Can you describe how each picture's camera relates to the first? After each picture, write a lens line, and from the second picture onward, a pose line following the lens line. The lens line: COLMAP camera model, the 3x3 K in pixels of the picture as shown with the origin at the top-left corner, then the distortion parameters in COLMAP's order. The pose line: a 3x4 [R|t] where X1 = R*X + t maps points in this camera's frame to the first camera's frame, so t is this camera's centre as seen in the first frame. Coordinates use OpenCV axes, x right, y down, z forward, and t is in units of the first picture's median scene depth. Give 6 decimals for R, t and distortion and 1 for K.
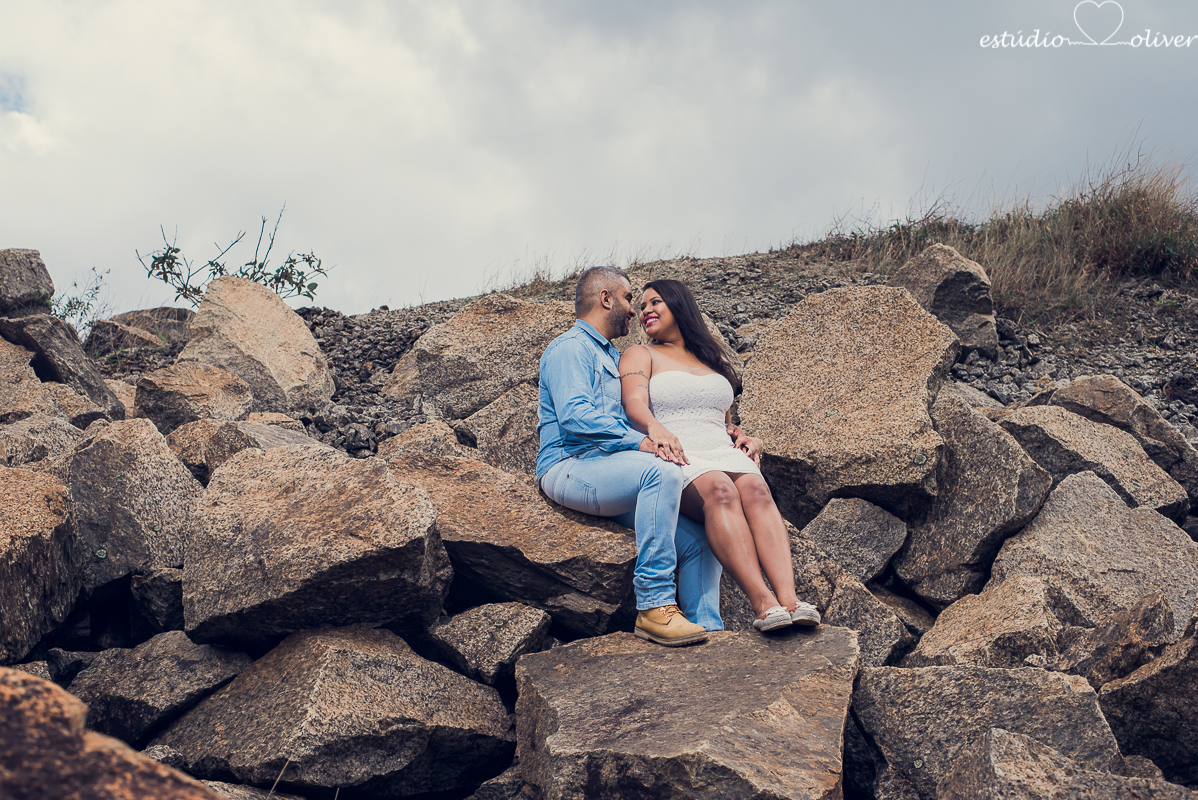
lens RADIAL K [[1757.6, 0, 599.0], [0, 1757.6, 400.0], [0, 0, 1]] dist [-0.103242, 0.052593]
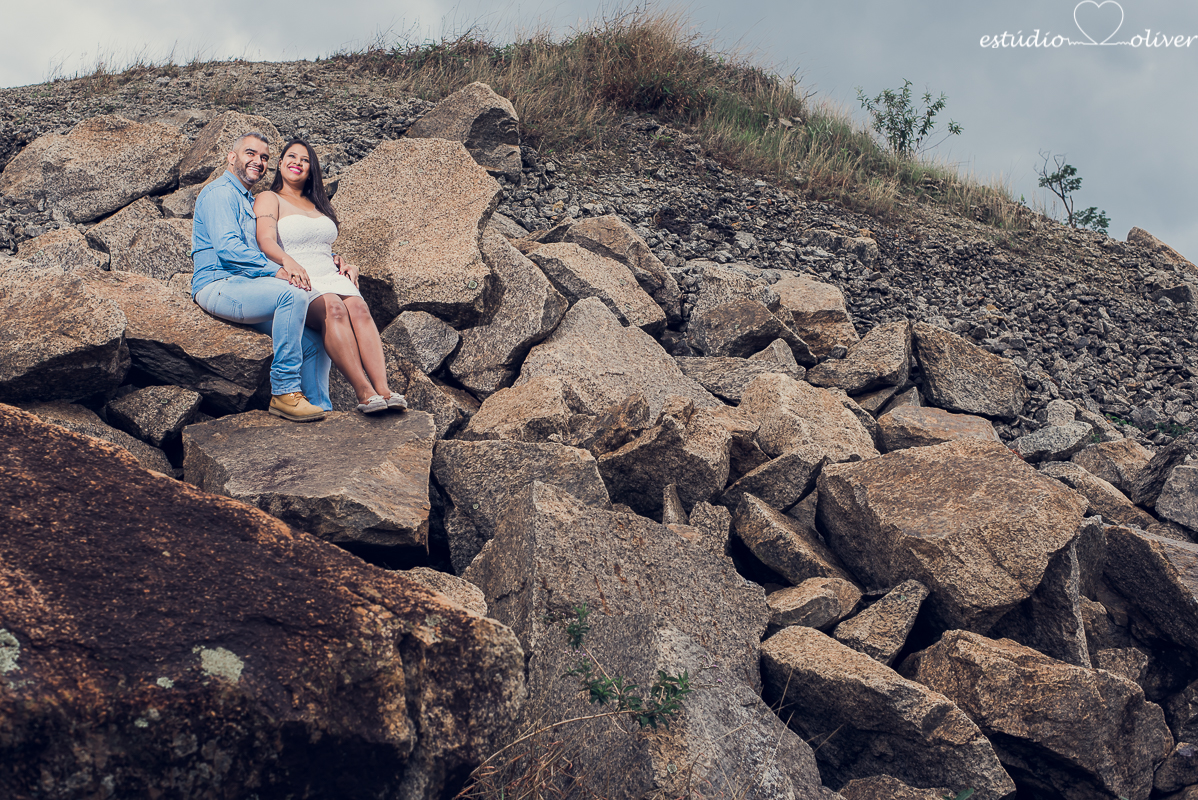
lens RADIAL K [[1757.6, 0, 599.0], [0, 1757.6, 400.0], [0, 0, 1]] dist [-0.103242, 0.052593]
pose [[0.958666, 0.023807, 0.283538, -0.109384], [-0.060766, 0.990634, 0.122276, -0.052798], [-0.277971, -0.134451, 0.951134, -0.332919]]
